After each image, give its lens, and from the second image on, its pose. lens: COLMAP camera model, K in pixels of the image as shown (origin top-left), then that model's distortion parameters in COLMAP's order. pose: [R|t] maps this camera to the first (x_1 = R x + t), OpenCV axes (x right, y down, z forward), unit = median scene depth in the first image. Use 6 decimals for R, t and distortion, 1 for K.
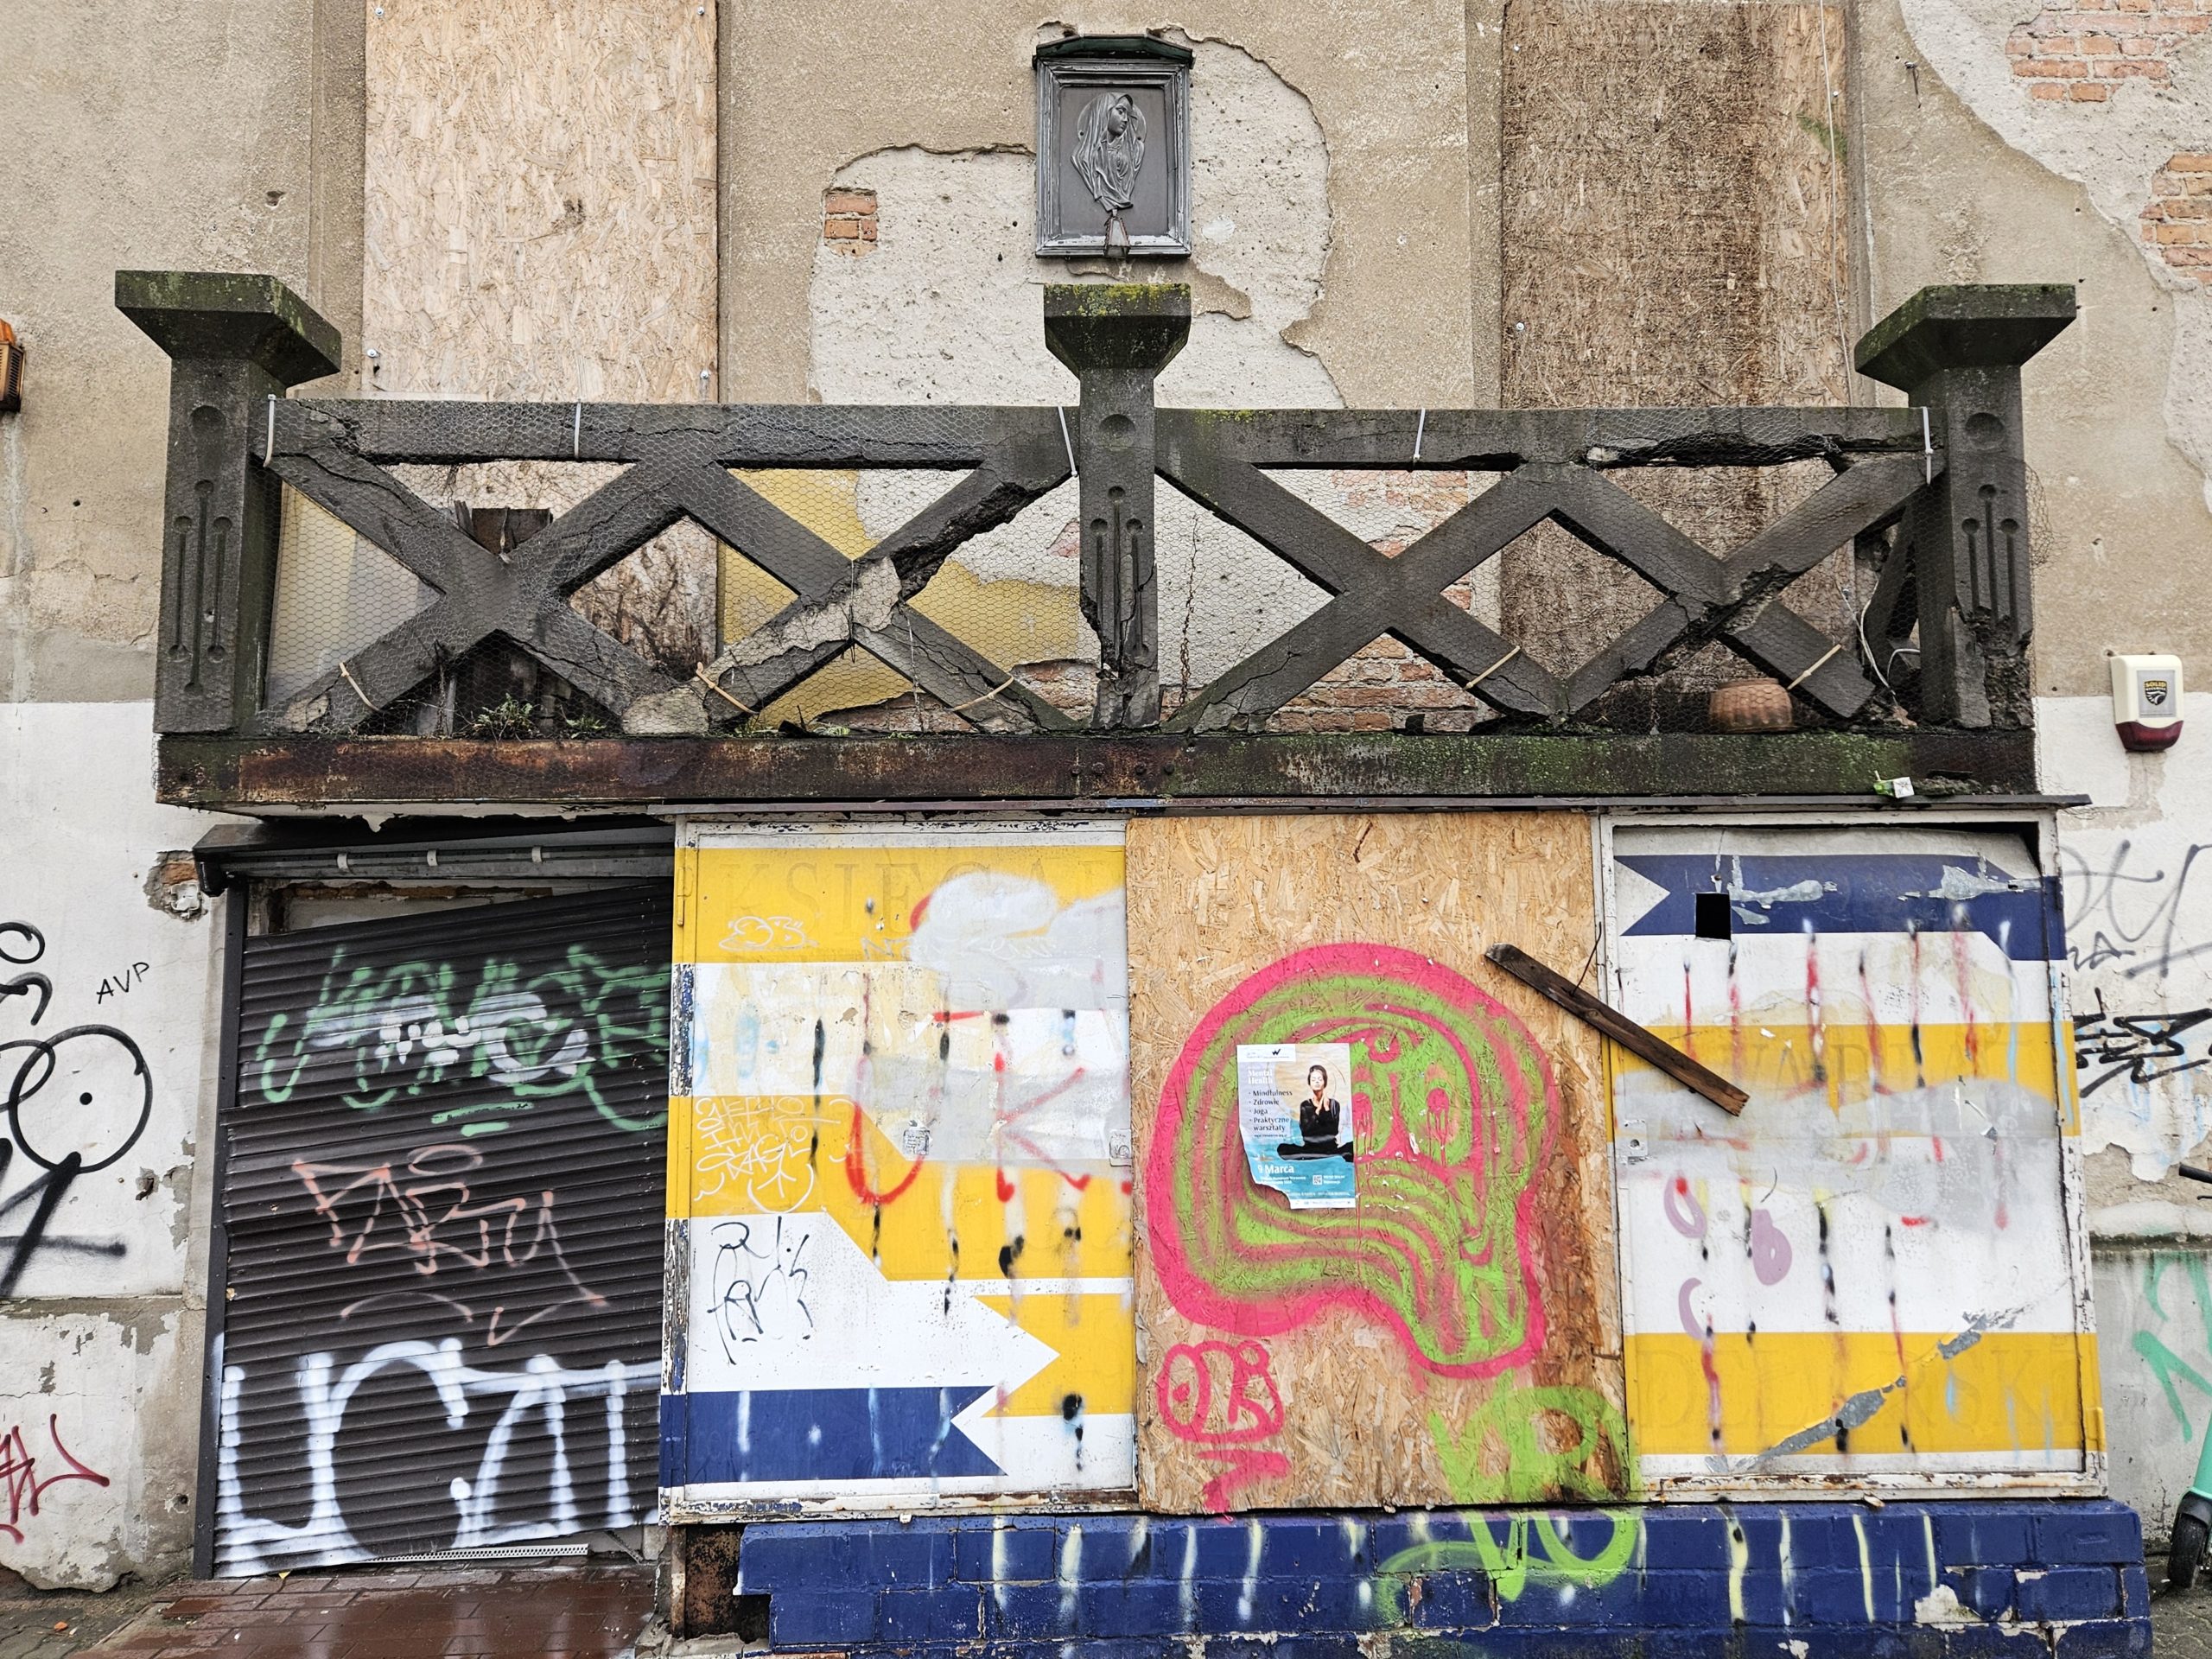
lens RADIAL K [[1604.2, 0, 1110.7], [0, 1604.2, 811.3], [0, 0, 1]] dist [0.085412, -0.071097]
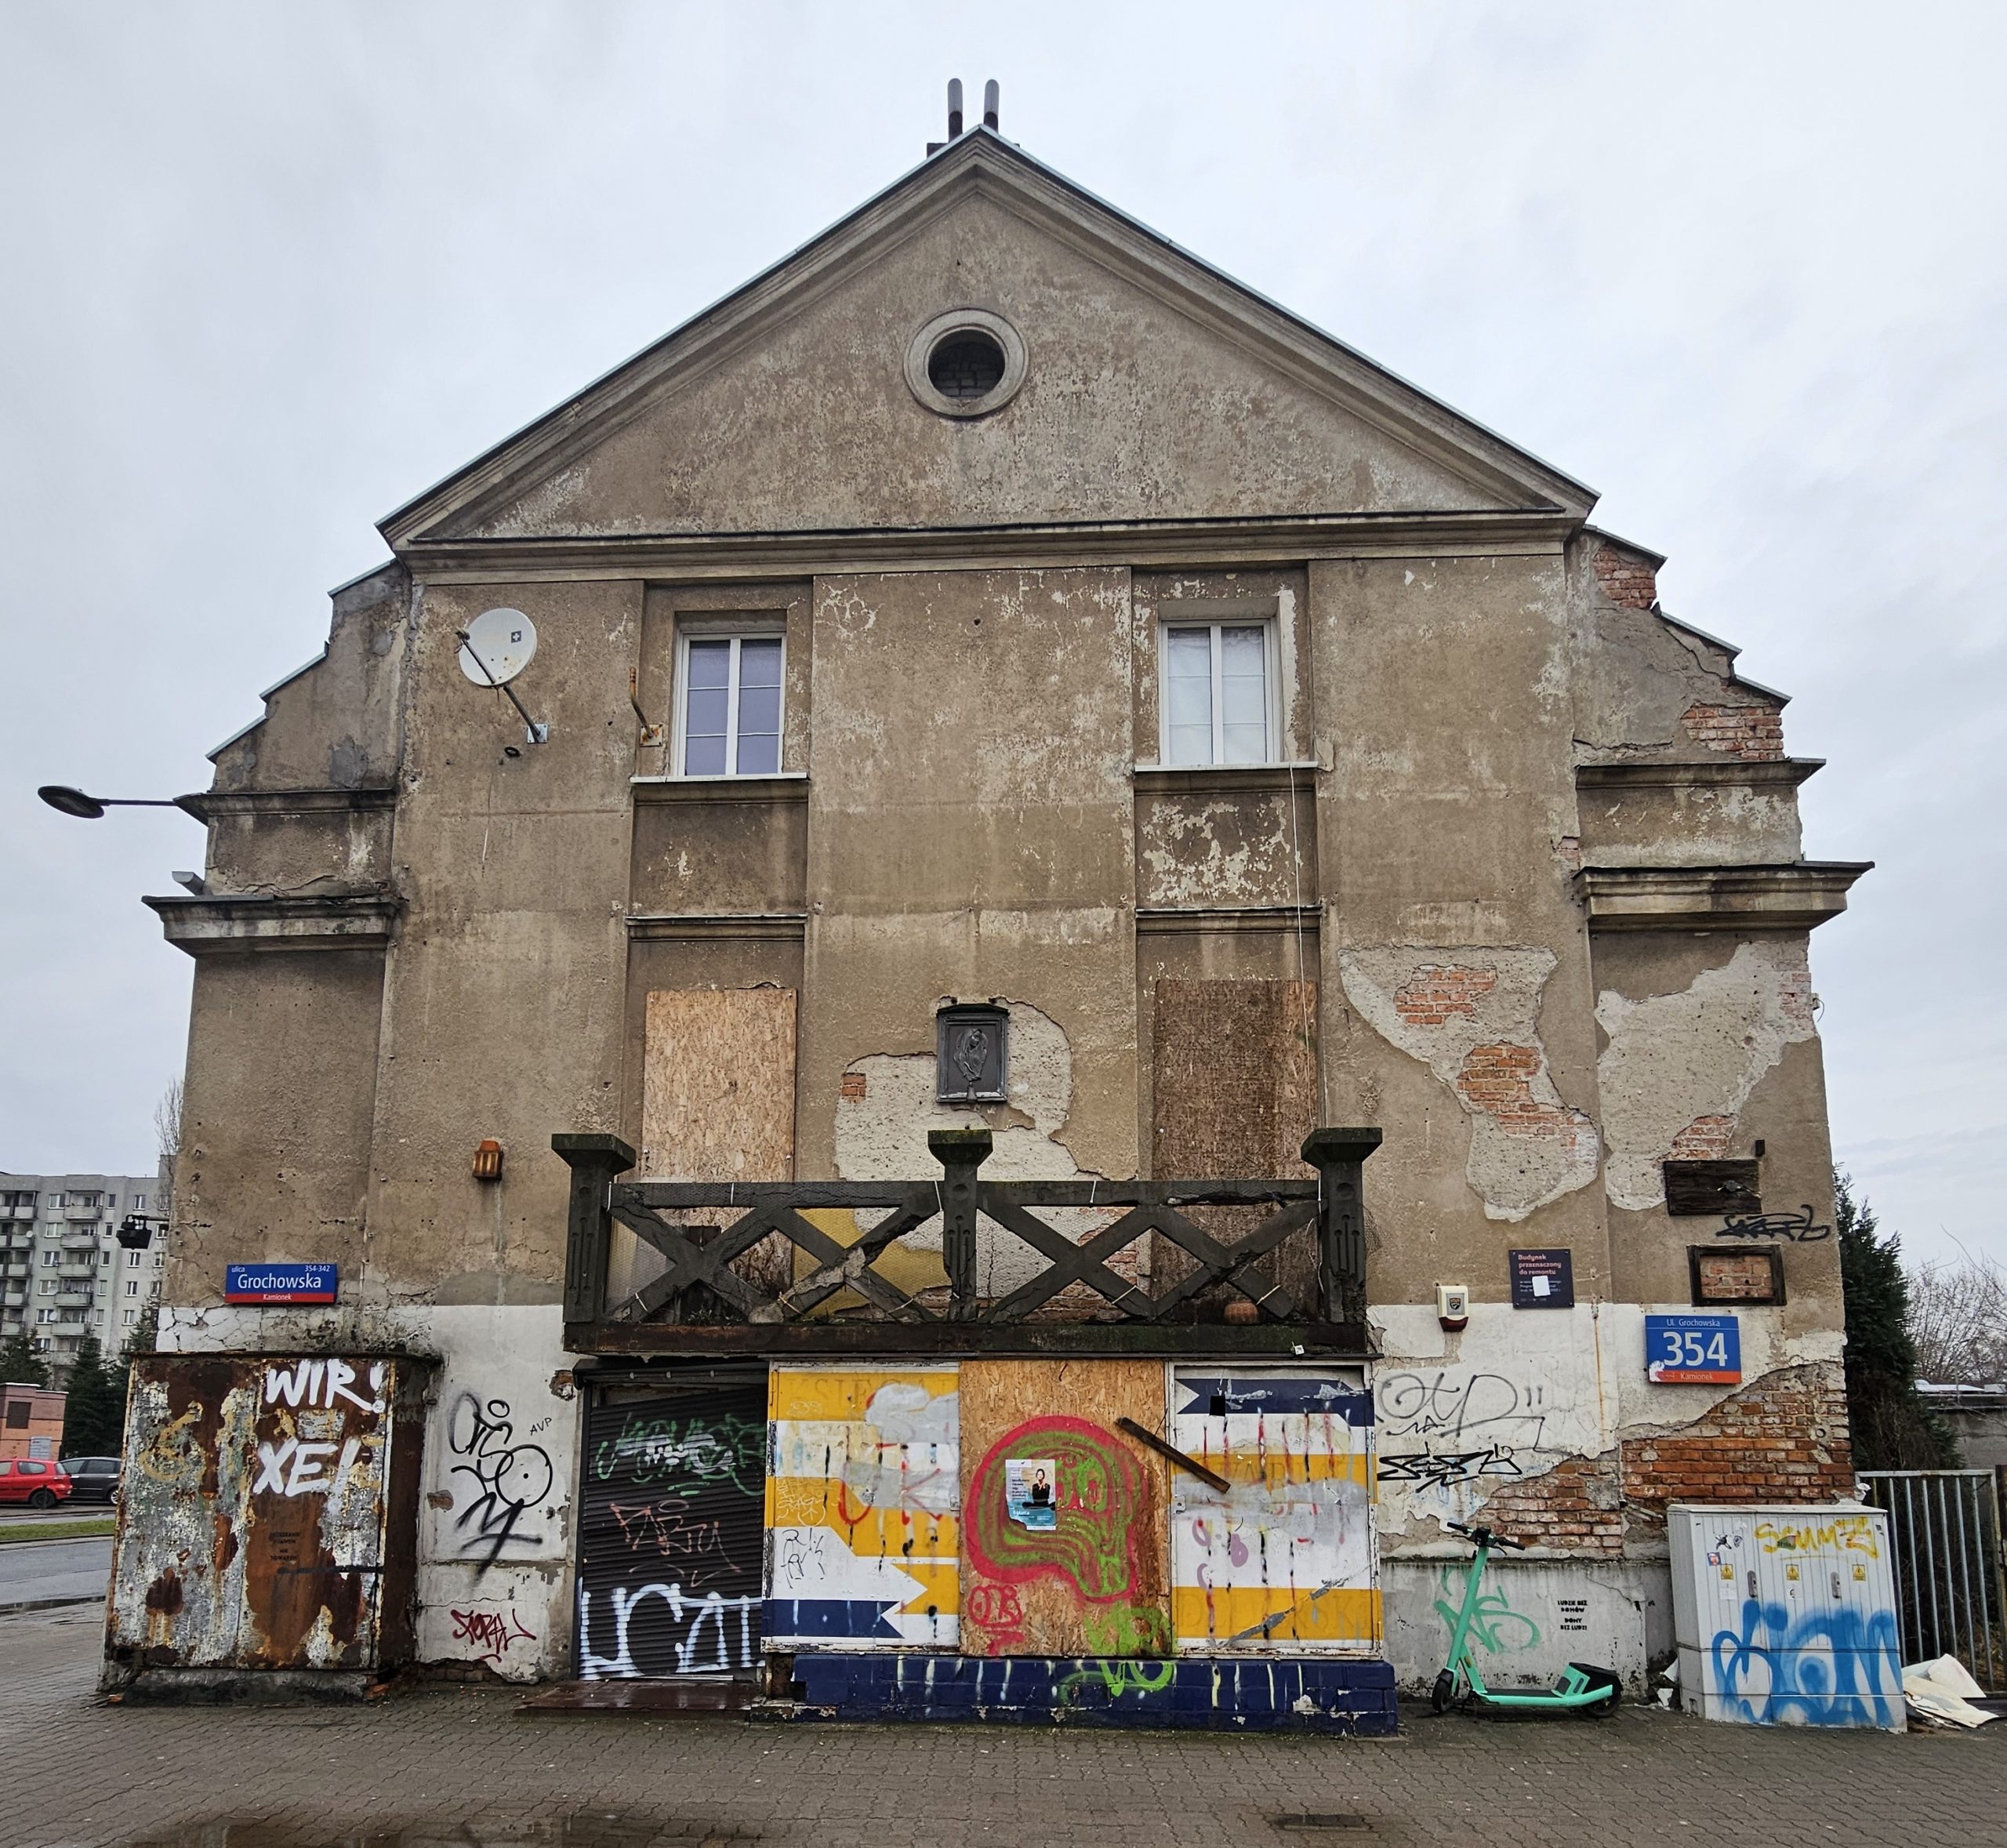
lens RADIAL K [[1089.7, 0, 990.5], [0, 1089.7, 1319.8], [0, 0, 1]] dist [-0.000134, -0.001335]
pose [[0.996378, 0.004979, -0.084893, 0.180239], [-0.006516, 0.999820, -0.017846, -0.025644], [0.084788, 0.018335, 0.996230, -0.539462]]
